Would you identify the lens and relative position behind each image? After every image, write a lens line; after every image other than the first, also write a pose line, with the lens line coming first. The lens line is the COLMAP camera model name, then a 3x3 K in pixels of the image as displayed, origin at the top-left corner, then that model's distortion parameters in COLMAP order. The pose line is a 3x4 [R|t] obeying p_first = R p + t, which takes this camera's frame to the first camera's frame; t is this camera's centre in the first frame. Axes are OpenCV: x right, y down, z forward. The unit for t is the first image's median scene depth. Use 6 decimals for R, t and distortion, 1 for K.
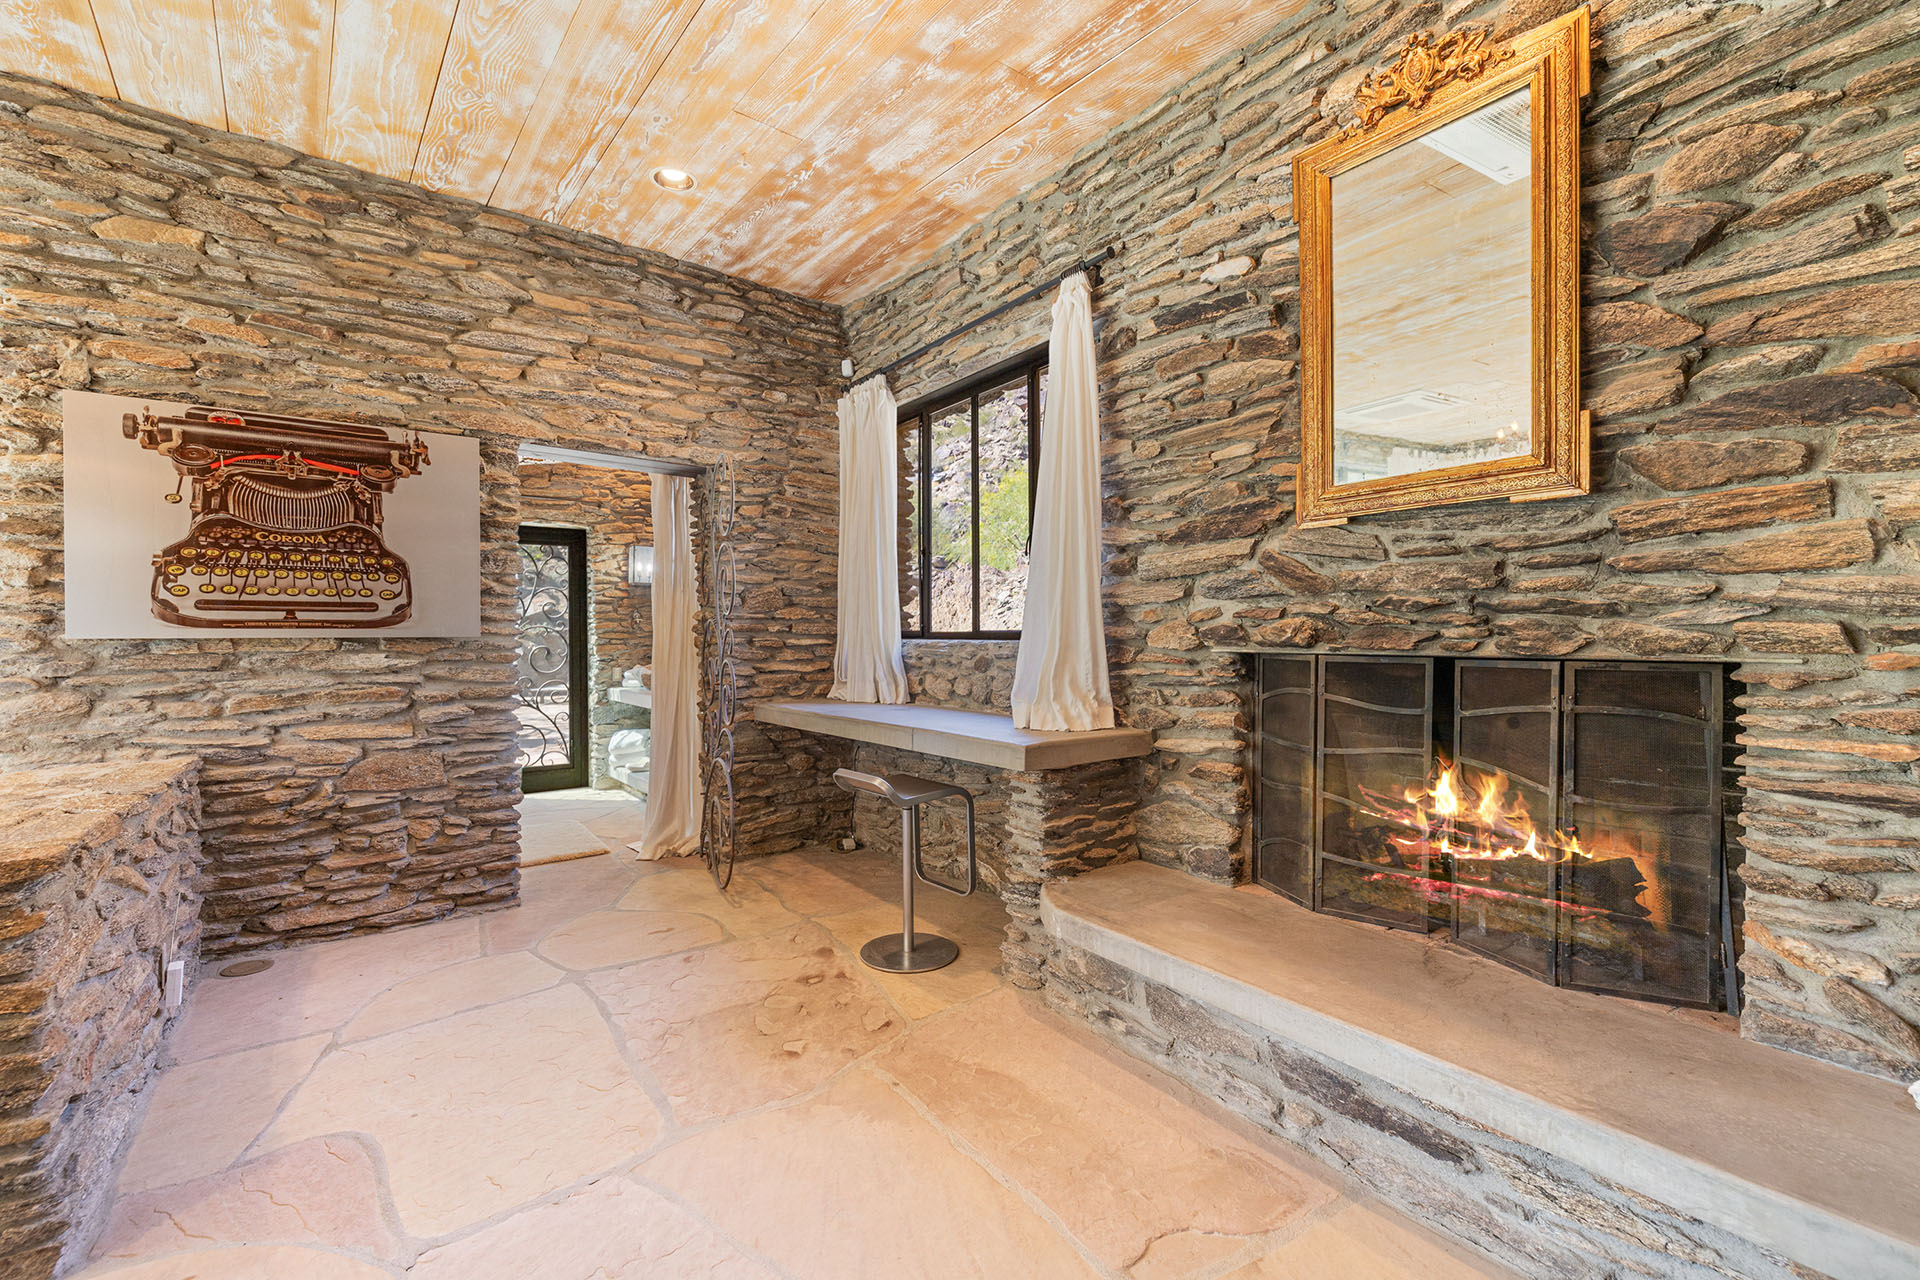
lens RADIAL K [[825.0, 0, 960.0], [0, 825.0, 645.3], [0, 0, 1]] dist [0.000709, 0.000369]
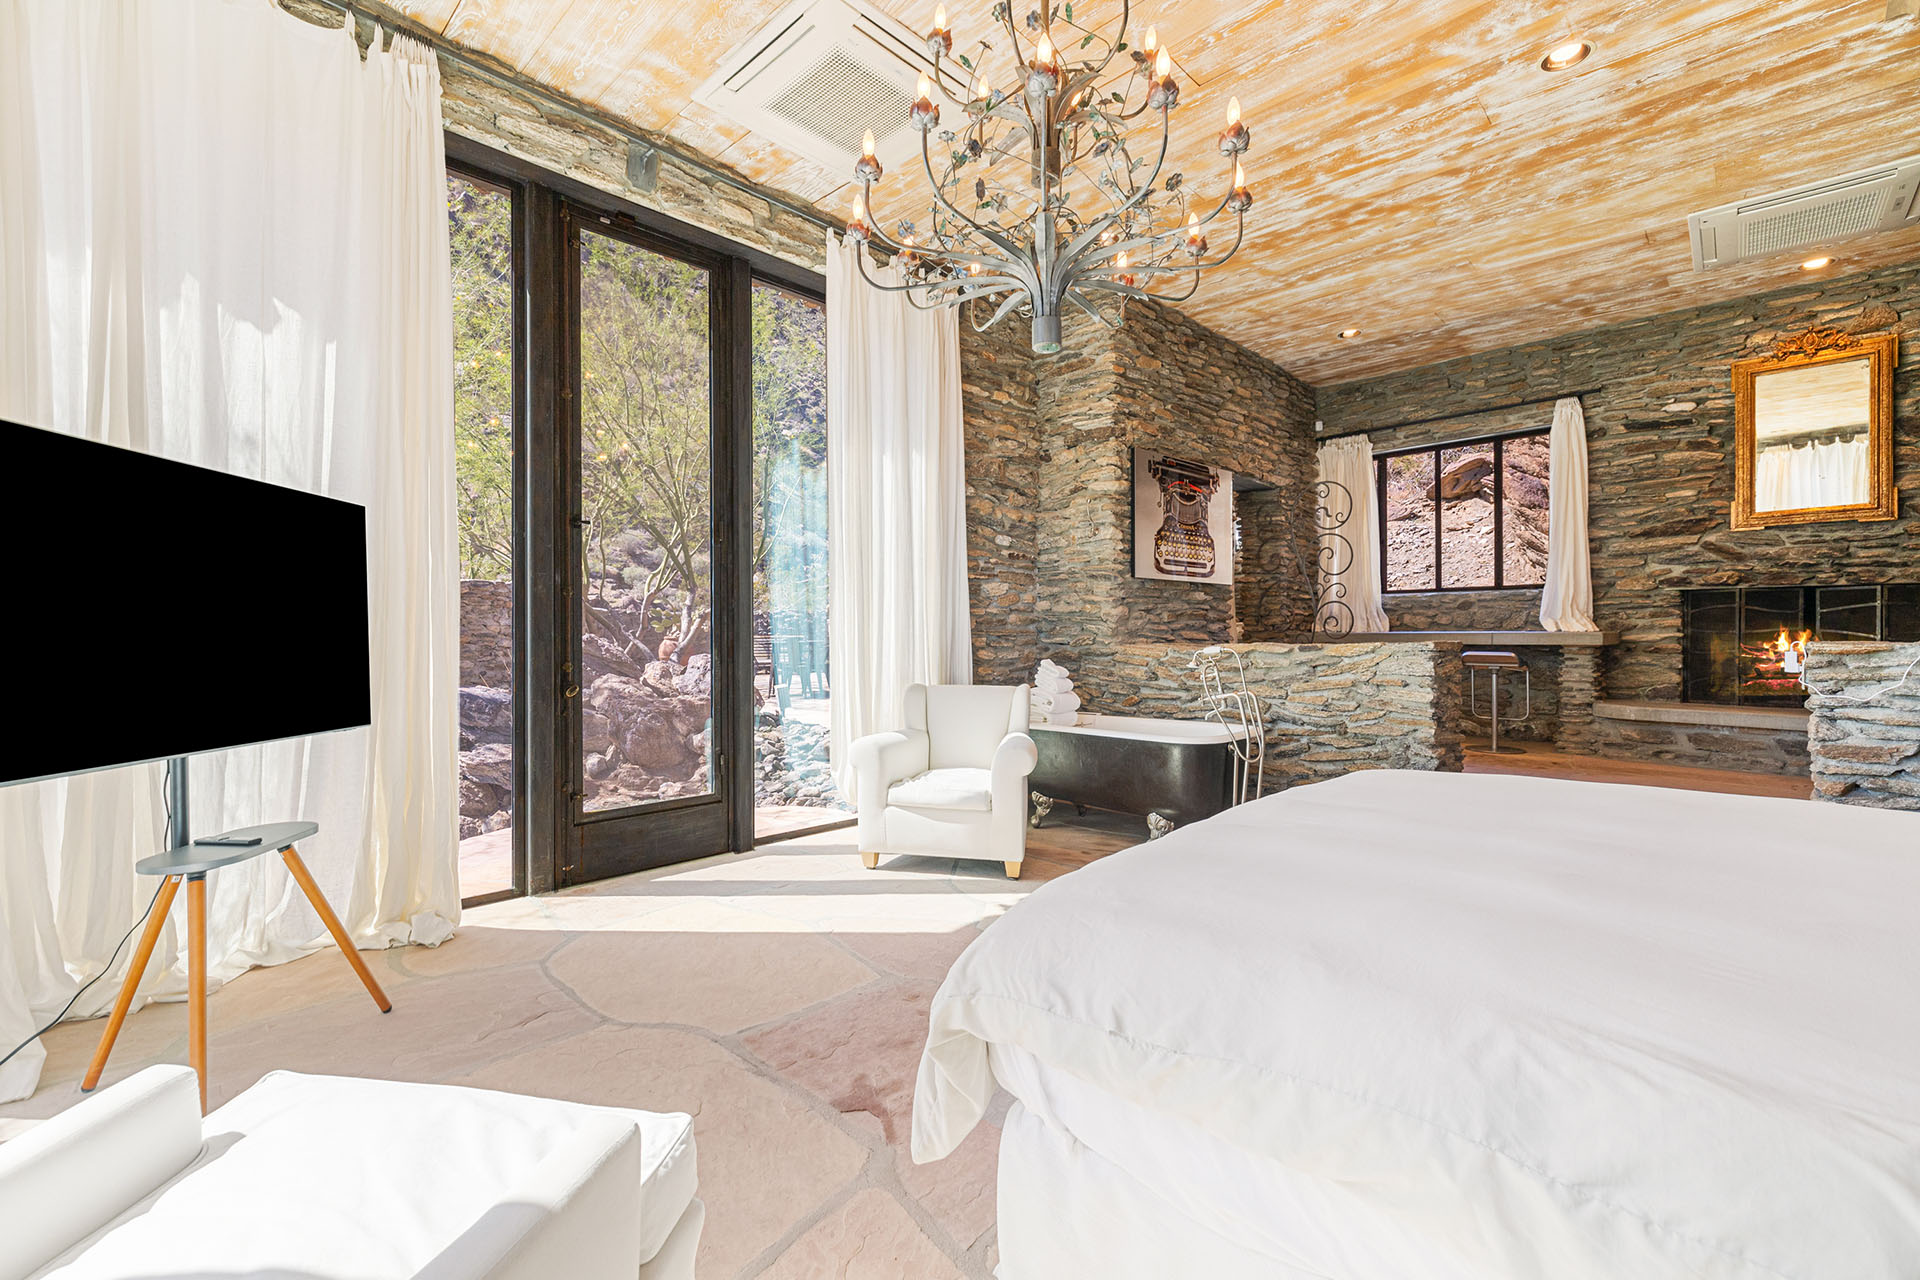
lens RADIAL K [[825.0, 0, 969.2], [0, 825.0, 633.1], [0, 0, 1]] dist [0.000709, 0.000369]
pose [[0.992910, 0.002852, 0.118832, -1.603614], [-0.001353, 0.999919, -0.012690, 0.138510], [-0.118859, 0.012439, 0.992833, -0.804731]]
